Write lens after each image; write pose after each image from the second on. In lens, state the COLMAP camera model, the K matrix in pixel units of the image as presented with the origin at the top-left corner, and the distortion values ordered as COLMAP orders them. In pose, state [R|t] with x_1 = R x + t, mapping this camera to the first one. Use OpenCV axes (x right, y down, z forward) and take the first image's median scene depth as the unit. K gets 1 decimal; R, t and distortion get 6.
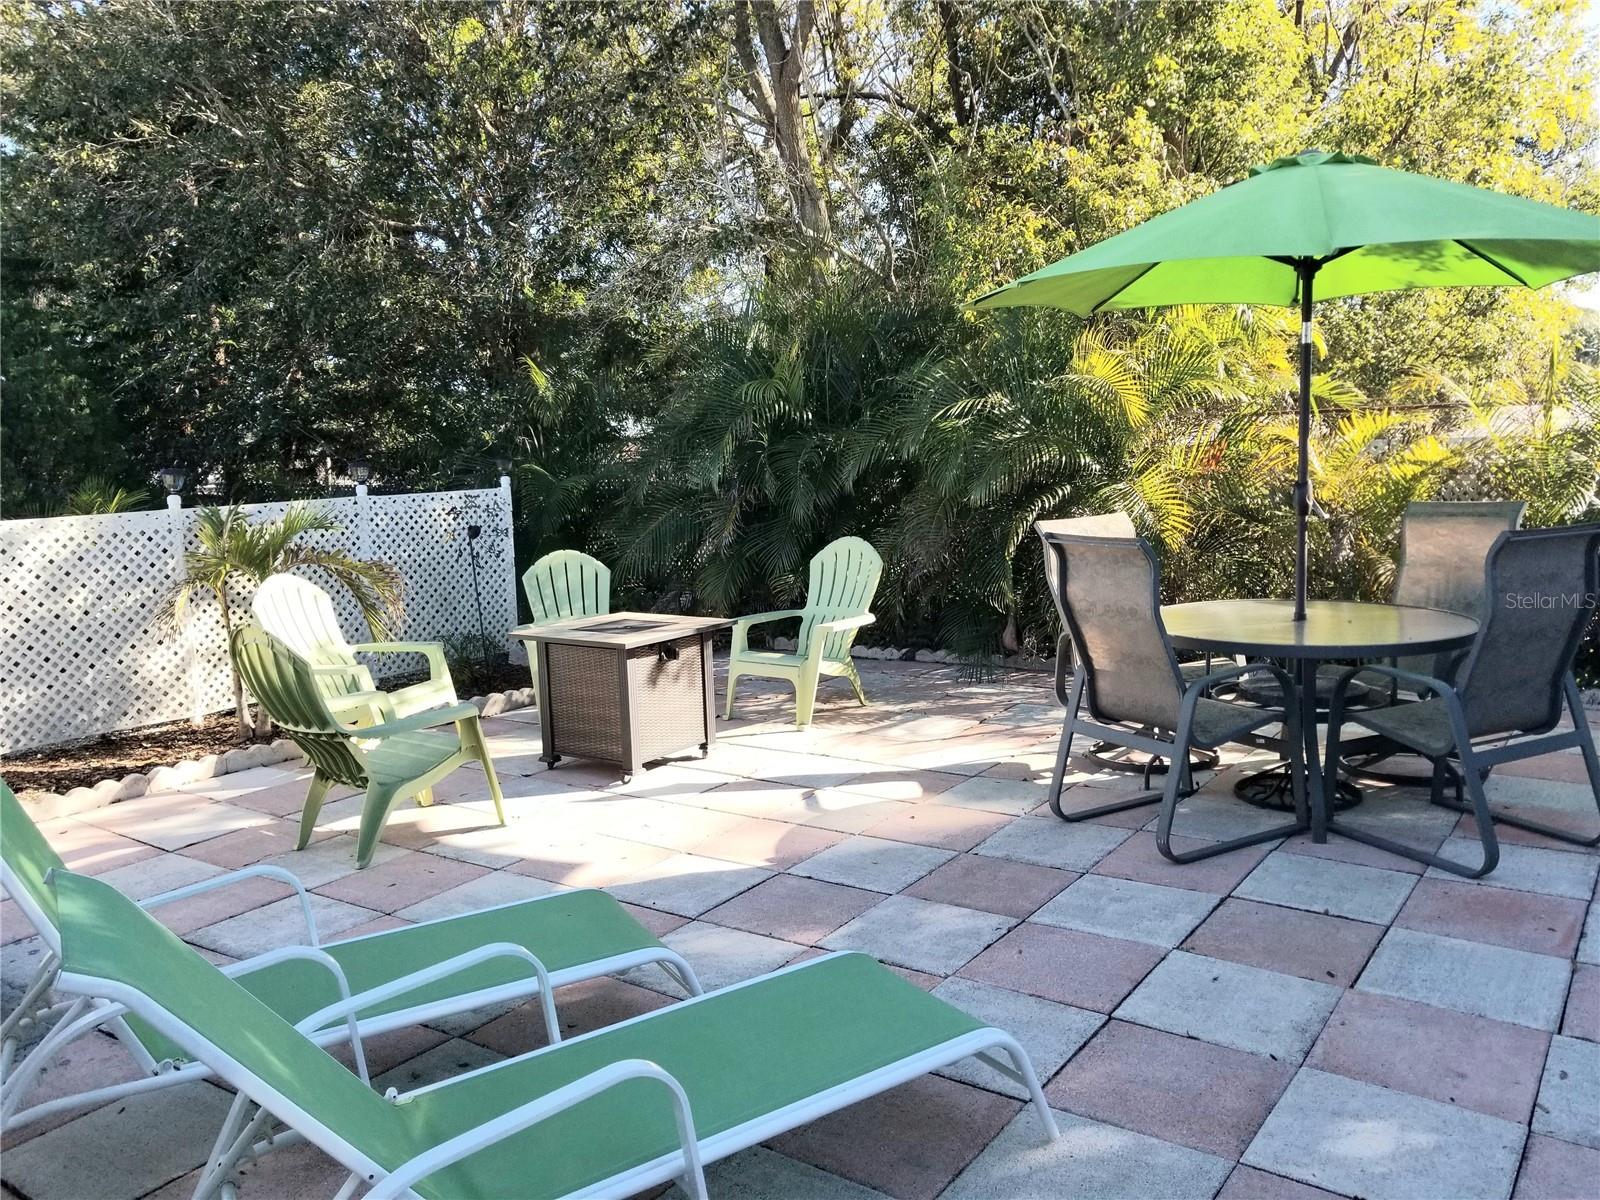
lens RADIAL K [[1247.3, 0, 811.3], [0, 1247.3, 588.7], [0, 0, 1]] dist [0.069312, -0.119230]
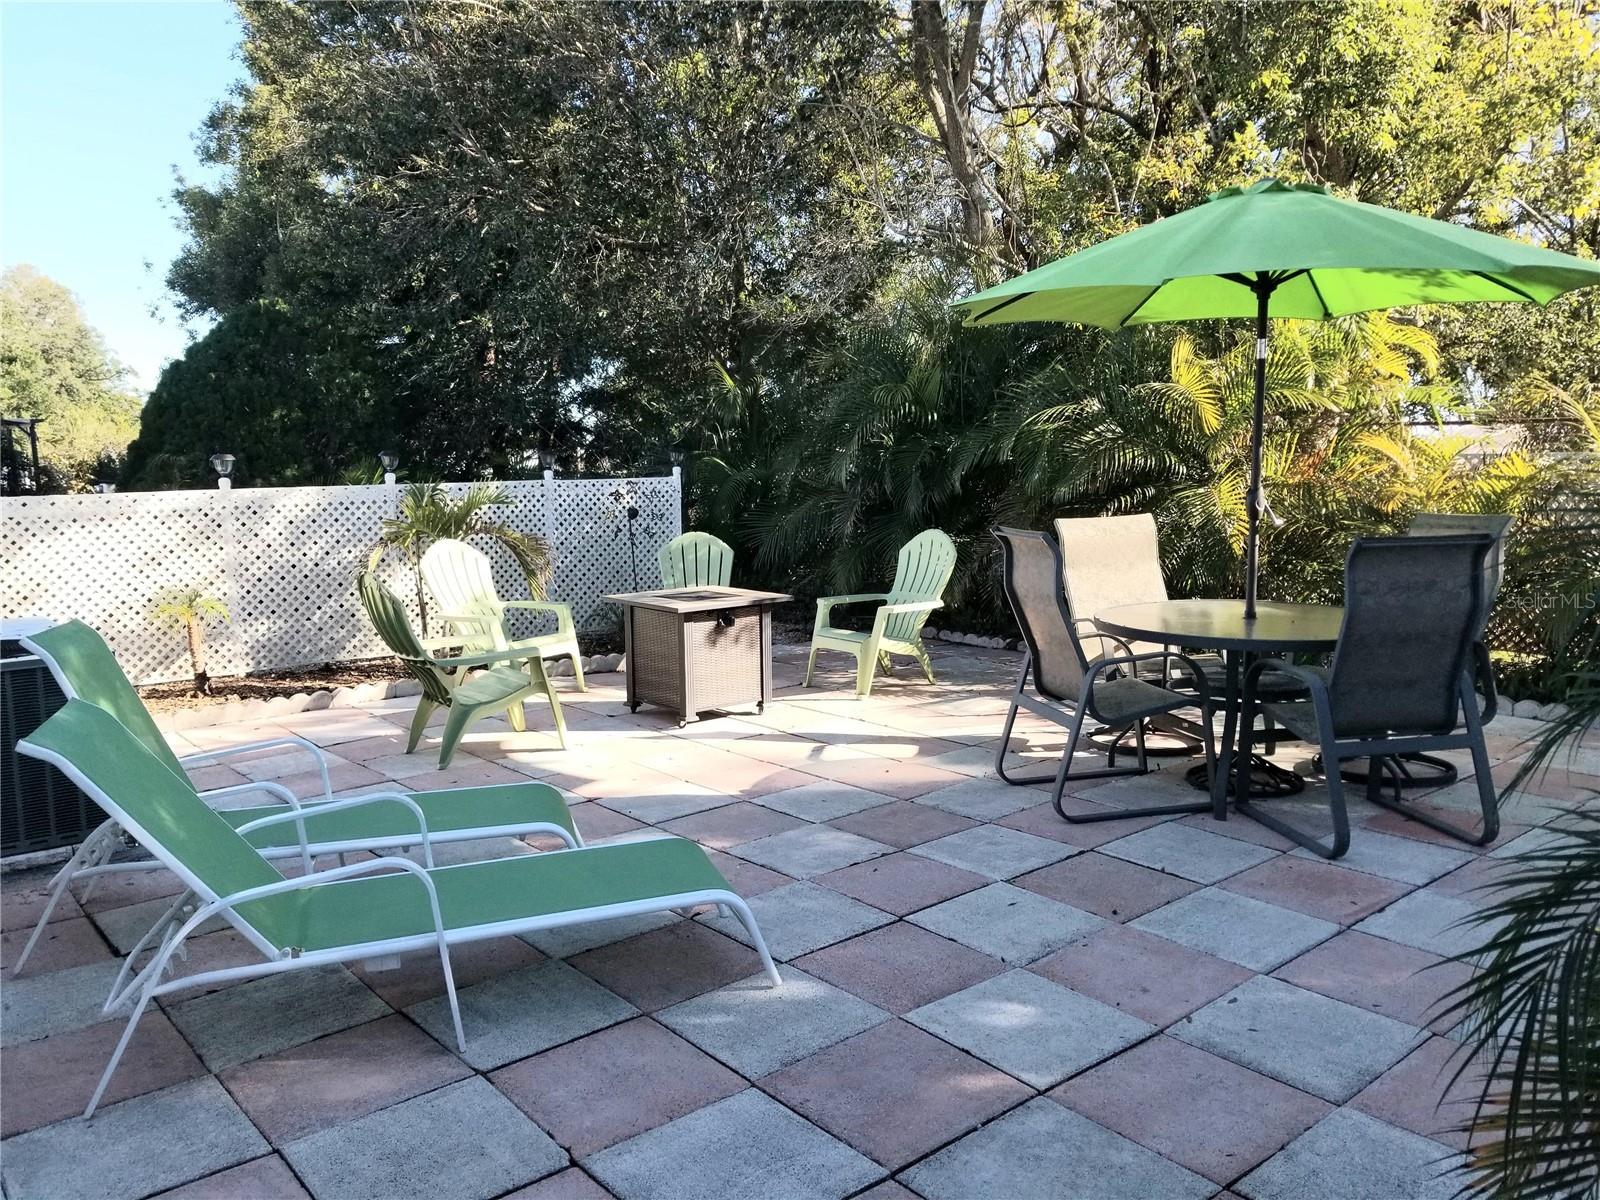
lens RADIAL K [[1244.2, 0, 800.0], [0, 1244.2, 600.0], [0, 0, 1]] dist [0.070141, -0.121968]
pose [[0.968288, 0.055124, -0.243680, 0.205528], [-0.052767, 0.998476, 0.016194, 0.009244], [0.244201, -0.002822, 0.969720, -0.093520]]
